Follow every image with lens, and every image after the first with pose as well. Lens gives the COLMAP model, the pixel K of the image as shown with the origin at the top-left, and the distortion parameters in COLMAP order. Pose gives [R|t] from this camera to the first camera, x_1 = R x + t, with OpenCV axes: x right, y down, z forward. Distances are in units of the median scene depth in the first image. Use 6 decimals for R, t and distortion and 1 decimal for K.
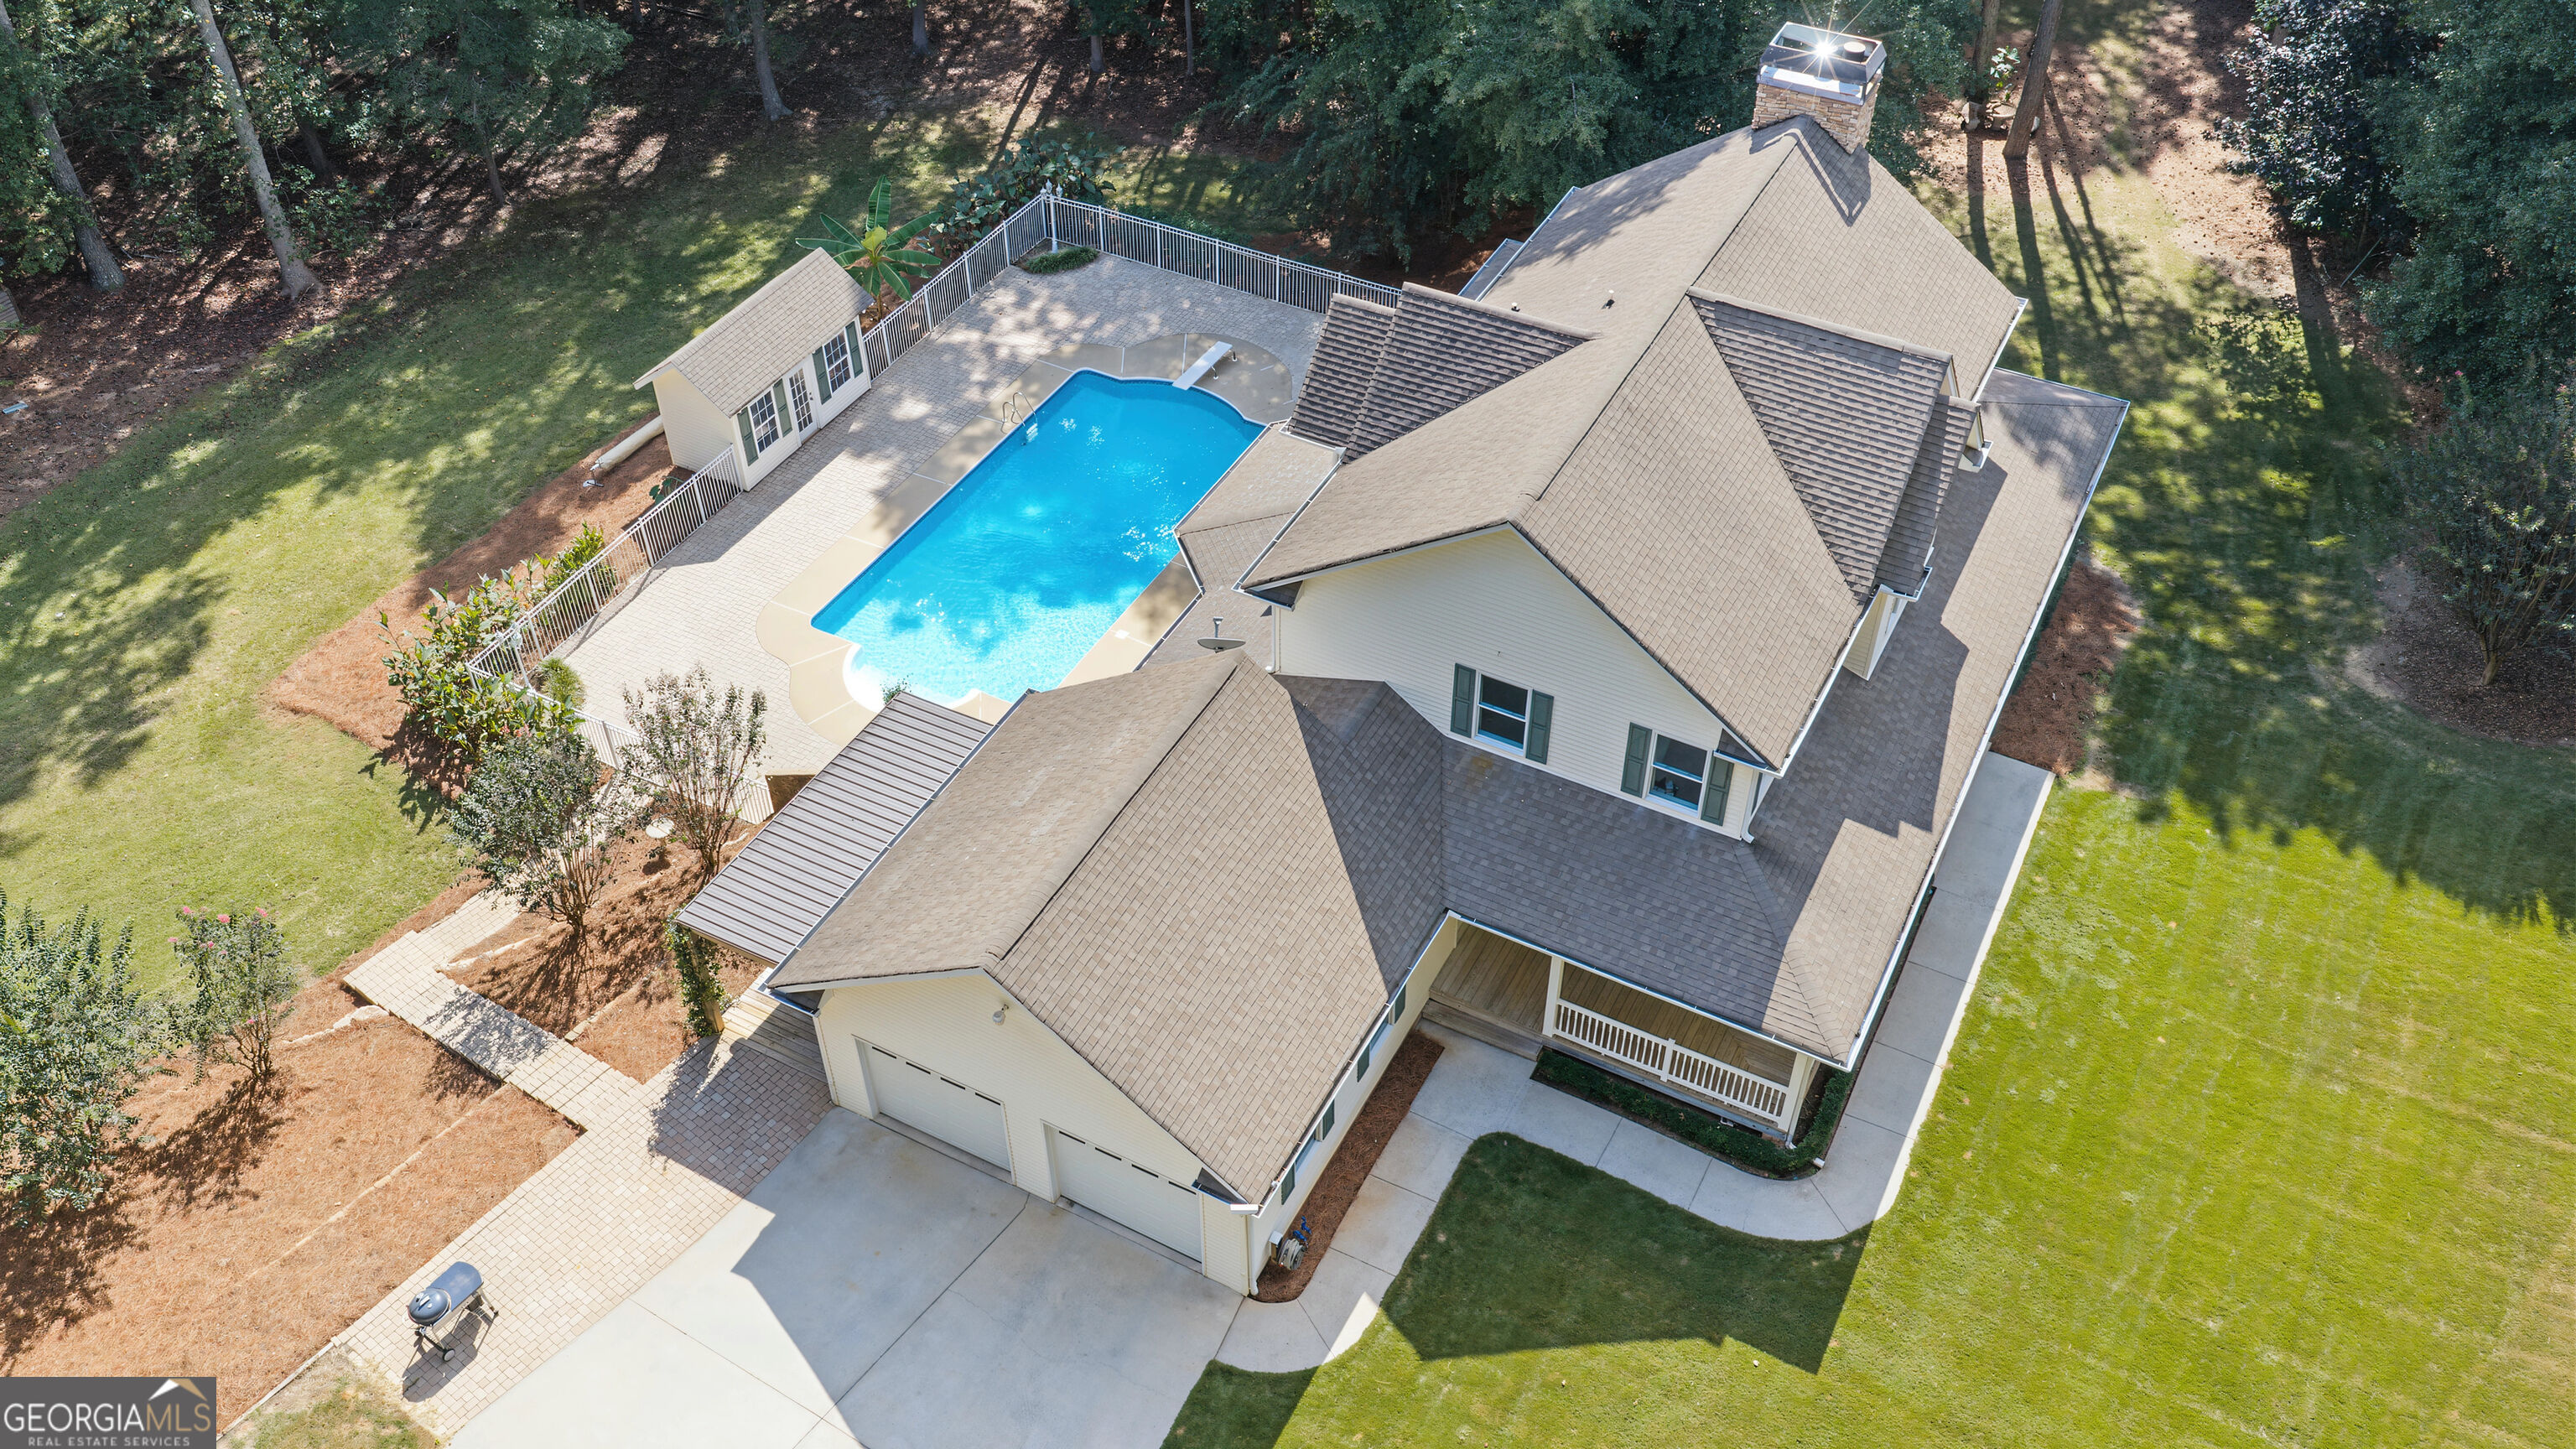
lens RADIAL K [[2080.1, 0, 1296.0], [0, 2080.1, 736.6], [0, 0, 1]] dist [0.000869, -0.020174]
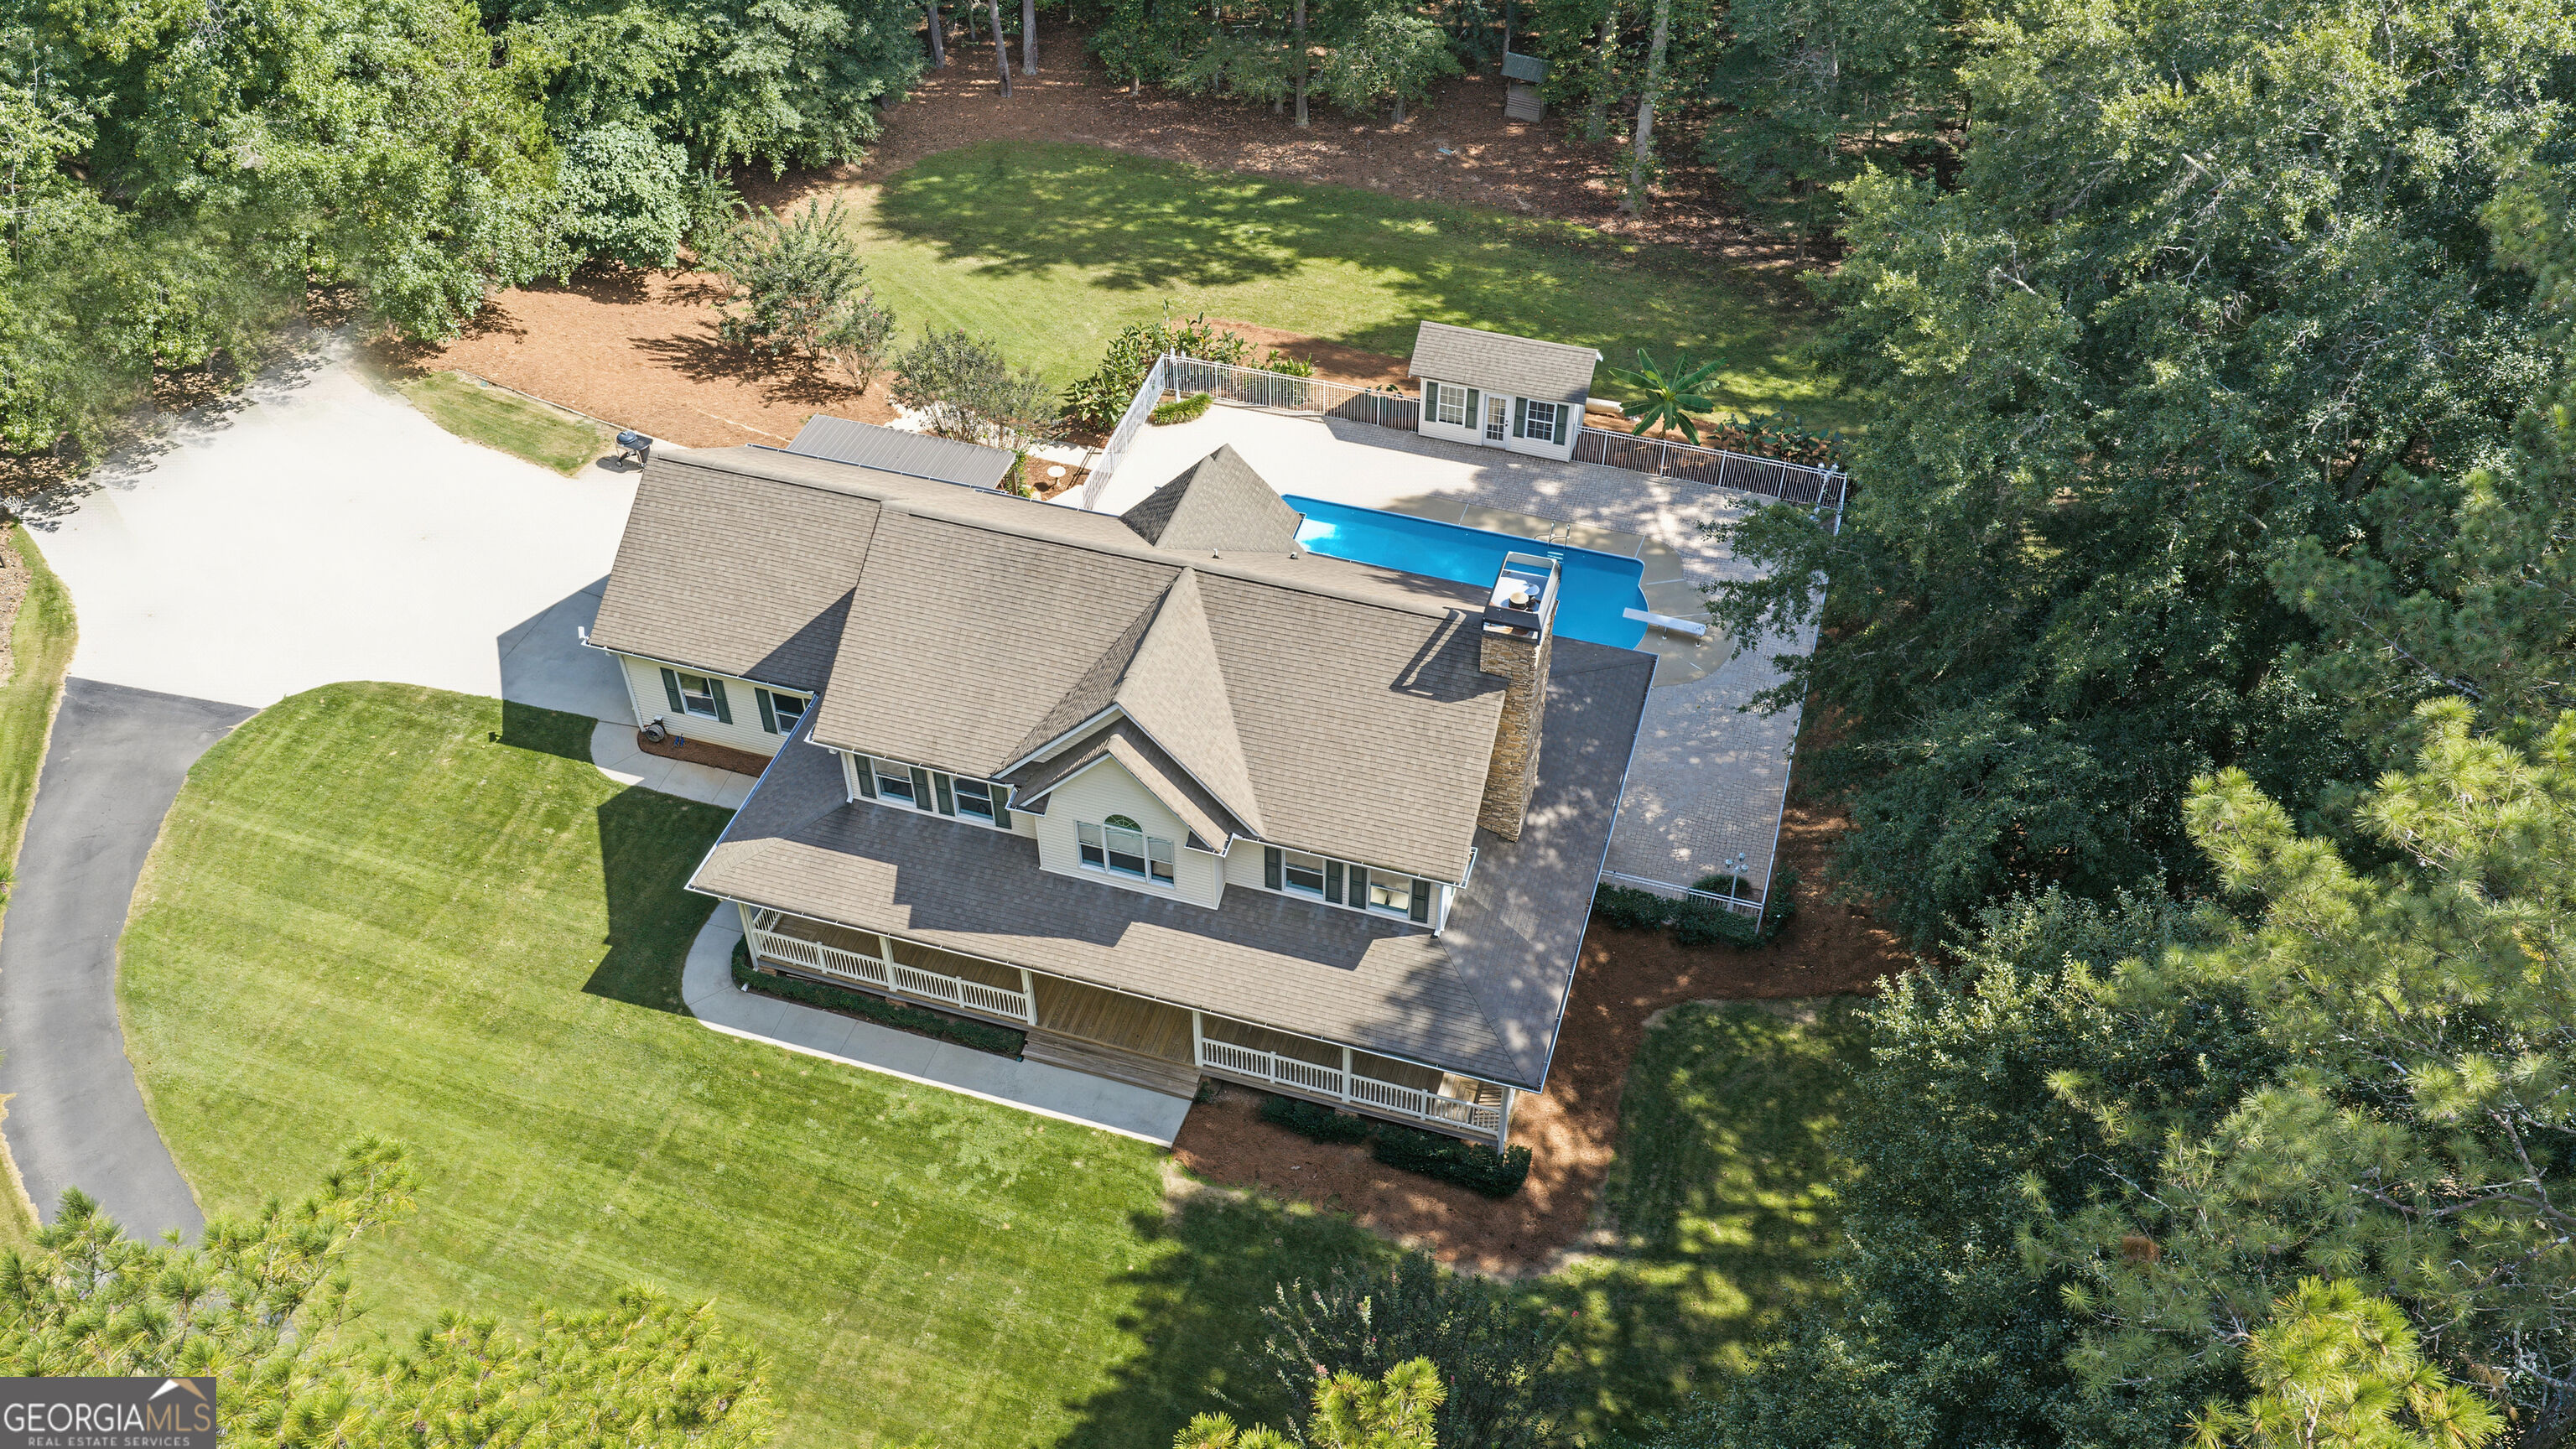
lens RADIAL K [[2080.1, 0, 1282.2], [0, 2080.1, 724.6], [0, 0, 1]] dist [0.000869, -0.020174]
pose [[0.200602, 0.683380, -0.701962, 0.872855], [-0.686418, 0.609283, 0.396994, -0.527447], [0.698992, 0.402201, 0.591308, 0.242761]]
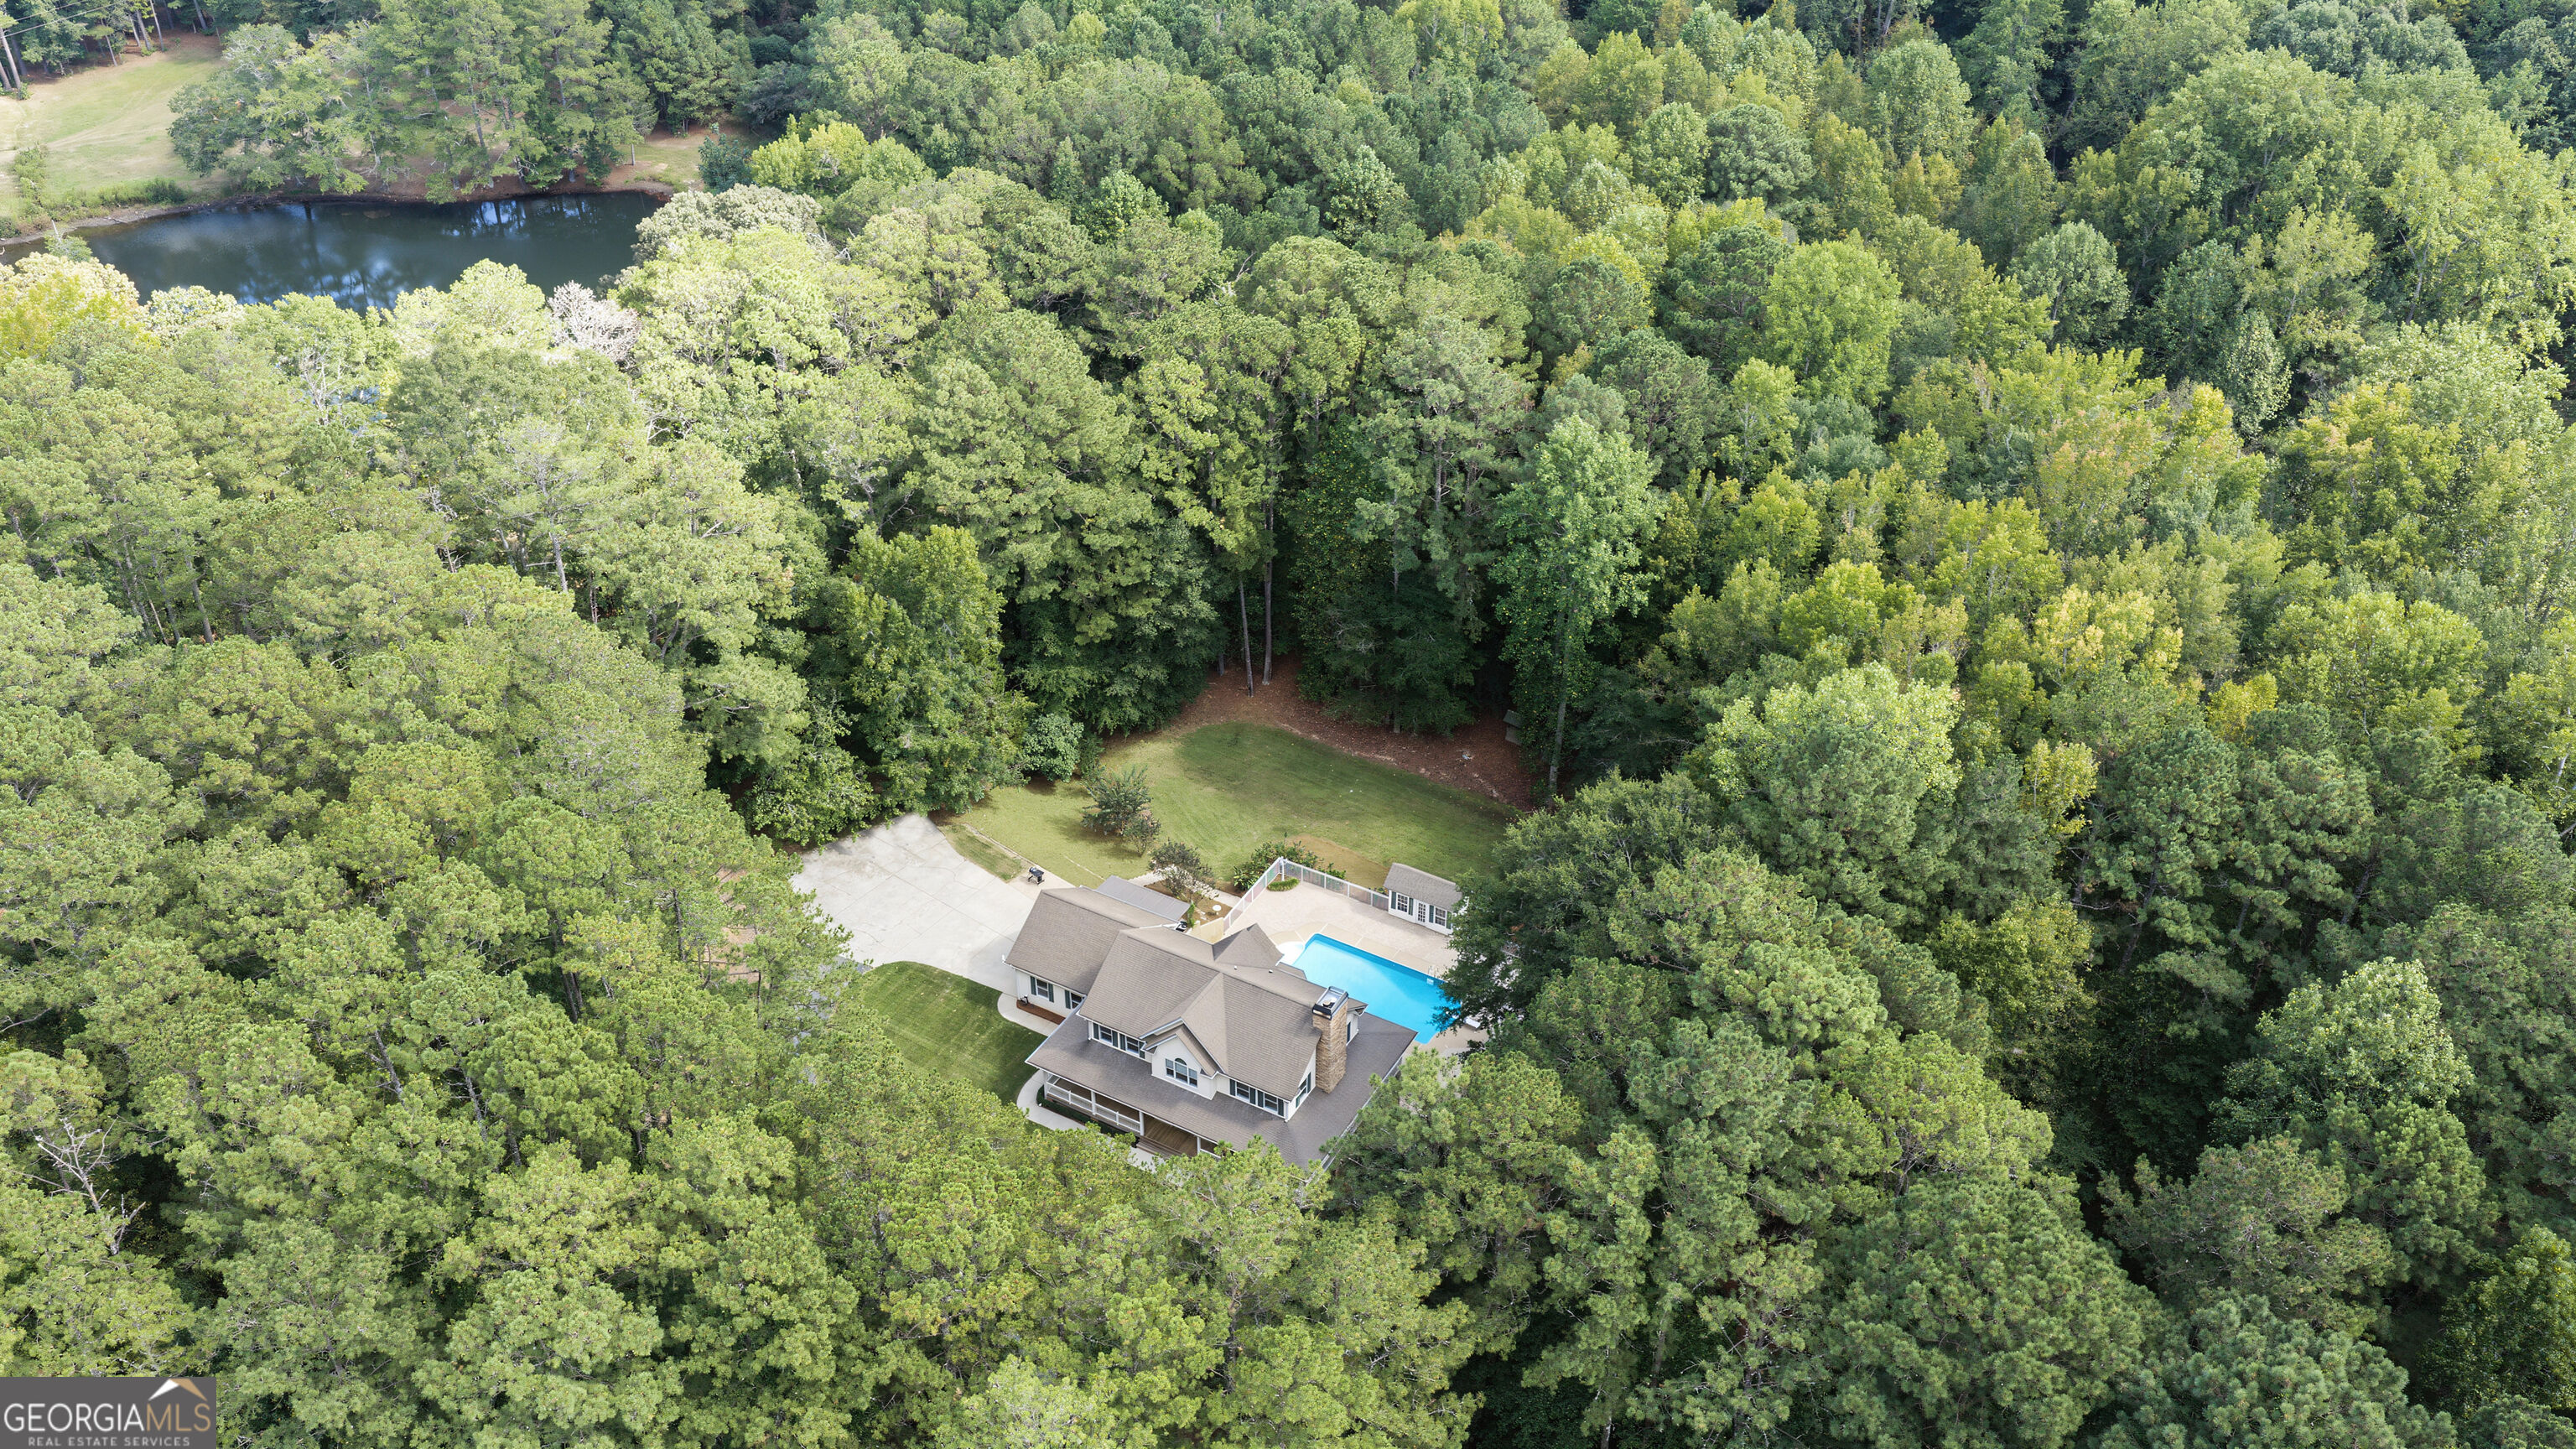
lens RADIAL K [[2080.1, 0, 1298.0], [0, 2080.1, 728.8], [0, 0, 1]] dist [0.000869, -0.020174]
pose [[-0.018961, 0.585511, -0.810442, 2.109111], [-0.699551, 0.571363, 0.429153, -1.550244], [0.714331, 0.575083, 0.398762, -0.413979]]
